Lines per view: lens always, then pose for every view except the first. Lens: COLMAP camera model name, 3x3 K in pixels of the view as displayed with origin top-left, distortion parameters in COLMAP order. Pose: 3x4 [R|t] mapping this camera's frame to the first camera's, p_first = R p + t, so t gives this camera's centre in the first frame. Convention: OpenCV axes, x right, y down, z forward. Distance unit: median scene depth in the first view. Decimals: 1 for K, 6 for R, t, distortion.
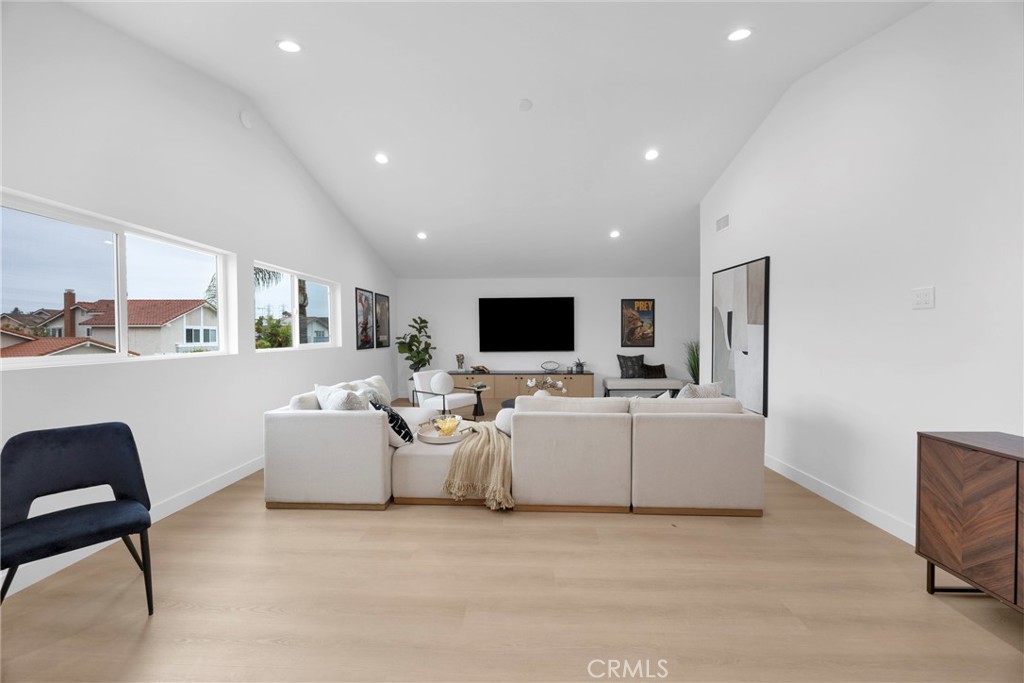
lens RADIAL K [[387.1, 0, 512.0], [0, 387.1, 341.5], [0, 0, 1]] dist [-0.000986, 0.000195]
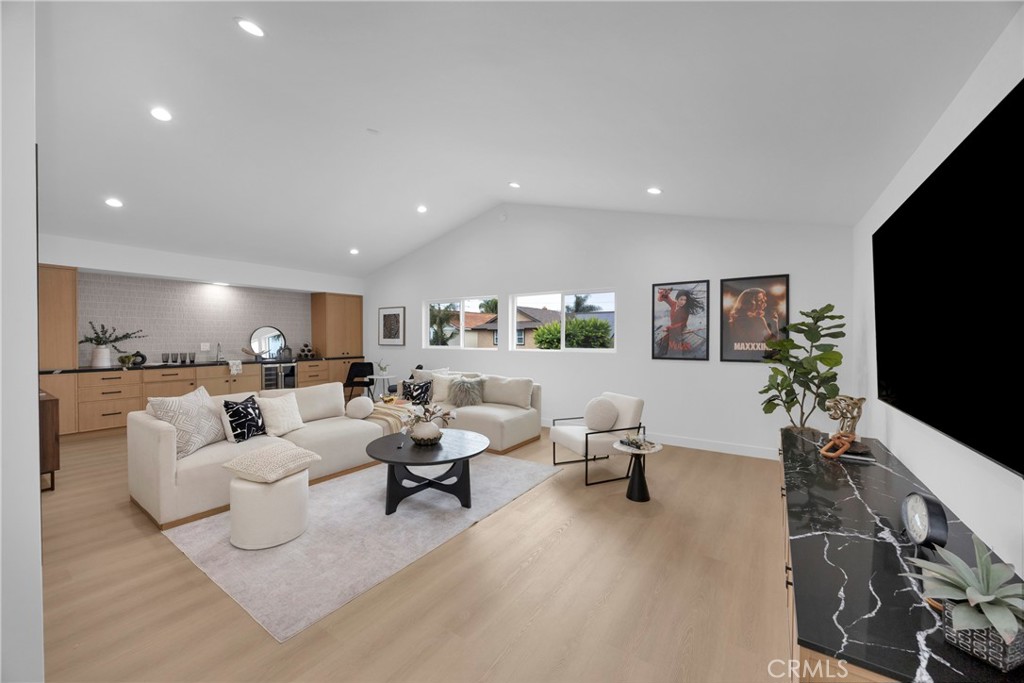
lens RADIAL K [[387.1, 0, 512.0], [0, 387.1, 341.5], [0, 0, 1]] dist [-0.000986, 0.000195]
pose [[-0.538096, 0.011052, -0.842811, 0.378307], [-0.016564, 0.999582, 0.023683, -0.025455], [0.842721, 0.026704, -0.537688, 0.973938]]
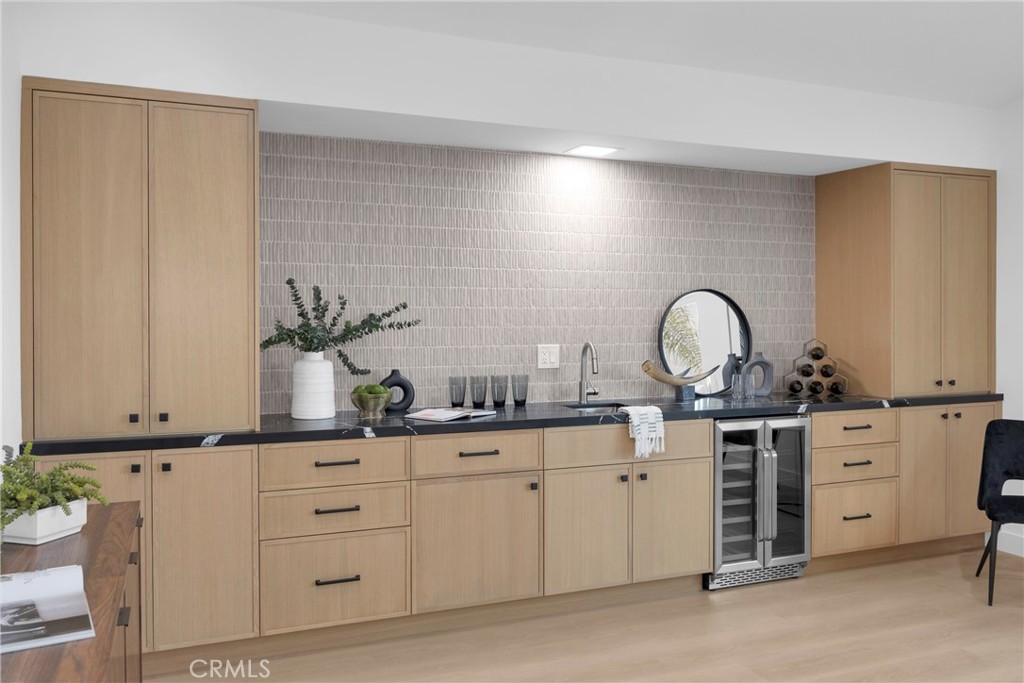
lens RADIAL K [[797.1, 0, 512.0], [0, 797.1, 341.5], [0, 0, 1]] dist [-0.005738, -0.001316]
pose [[-0.914560, 0.013512, -0.404224, 0.263341], [-0.001293, 0.999339, 0.036330, -0.011955], [0.404448, 0.033749, -0.913938, 0.406676]]
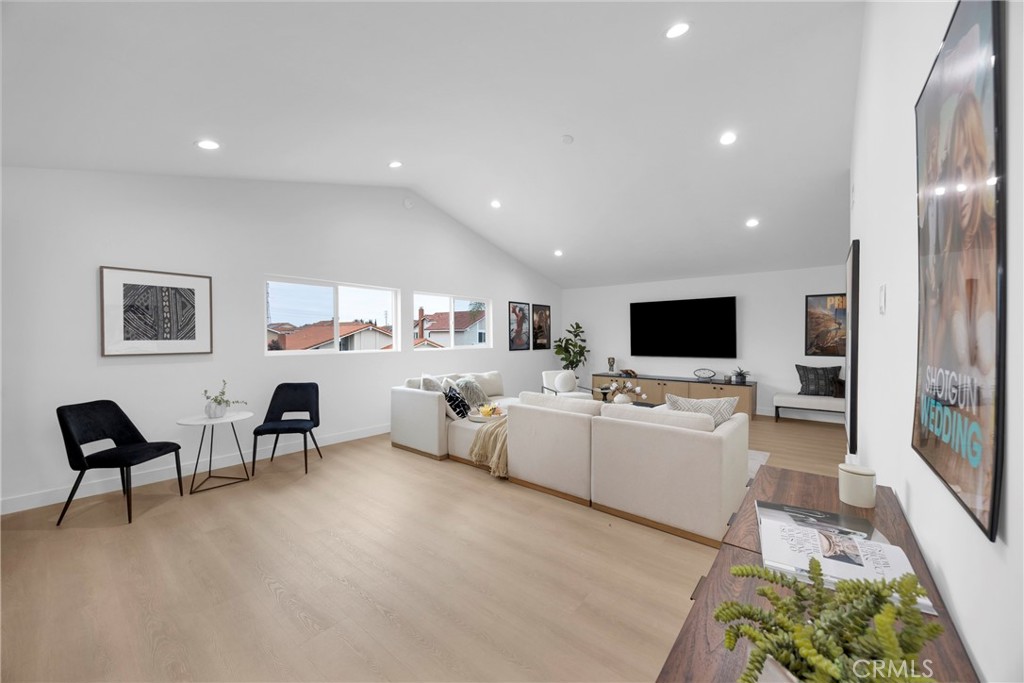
lens RADIAL K [[387.1, 0, 512.0], [0, 387.1, 341.5], [0, 0, 1]] dist [-0.000986, 0.000195]
pose [[0.795900, 0.010251, -0.605342, 0.302280], [-0.013122, 0.999914, -0.000321, -0.006748], [0.605286, 0.008199, 0.795966, -0.000227]]
